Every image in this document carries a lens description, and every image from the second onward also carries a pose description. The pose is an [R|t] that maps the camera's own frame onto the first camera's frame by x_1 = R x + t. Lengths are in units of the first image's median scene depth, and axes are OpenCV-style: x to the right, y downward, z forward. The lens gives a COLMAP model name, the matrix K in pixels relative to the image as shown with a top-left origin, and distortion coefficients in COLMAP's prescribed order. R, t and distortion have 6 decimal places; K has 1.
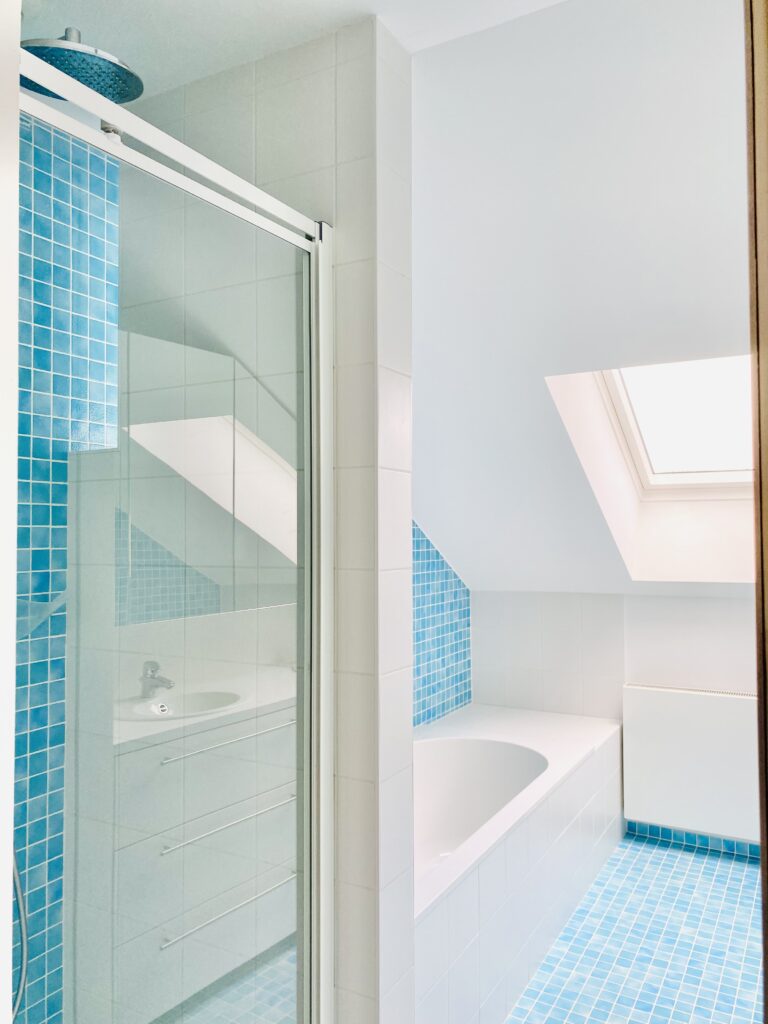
lens RADIAL K [[869.1, 0, 393.9], [0, 869.1, 515.3], [0, 0, 1]] dist [0.085456, -0.154992]
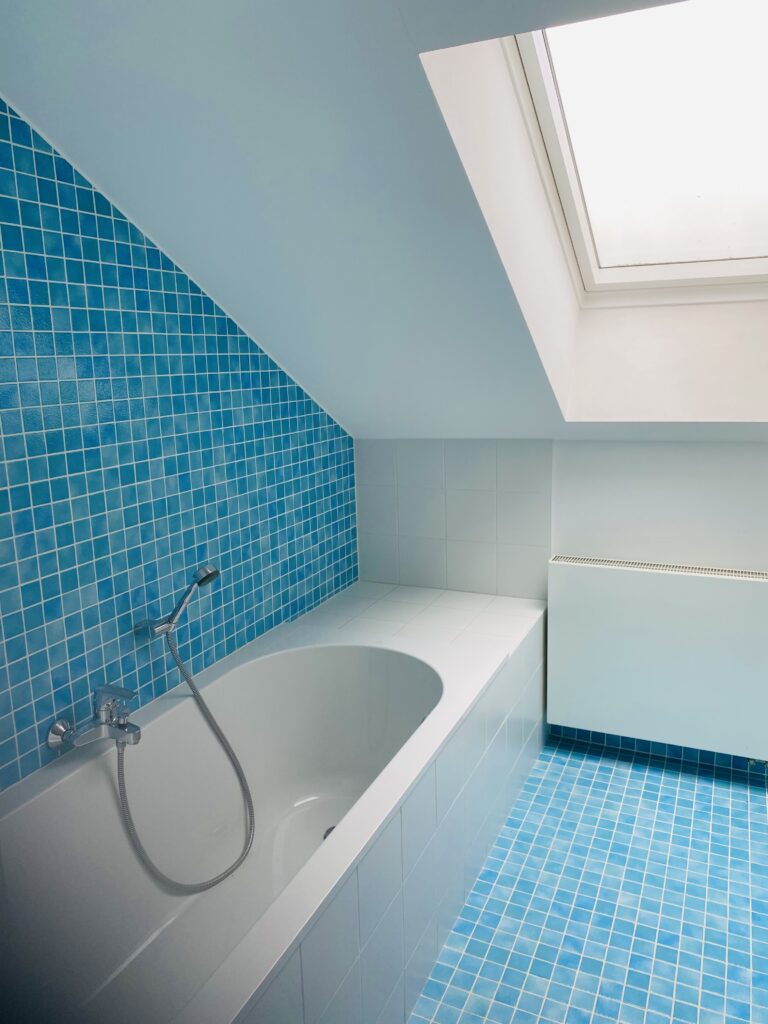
lens RADIAL K [[869.1, 0, 393.9], [0, 869.1, 515.3], [0, 0, 1]] dist [0.085456, -0.154992]
pose [[0.996815, -0.031087, 0.073440, 0.073839], [0.015810, 0.979648, 0.200098, 0.001379], [-0.078166, -0.198299, 0.977020, 0.280701]]
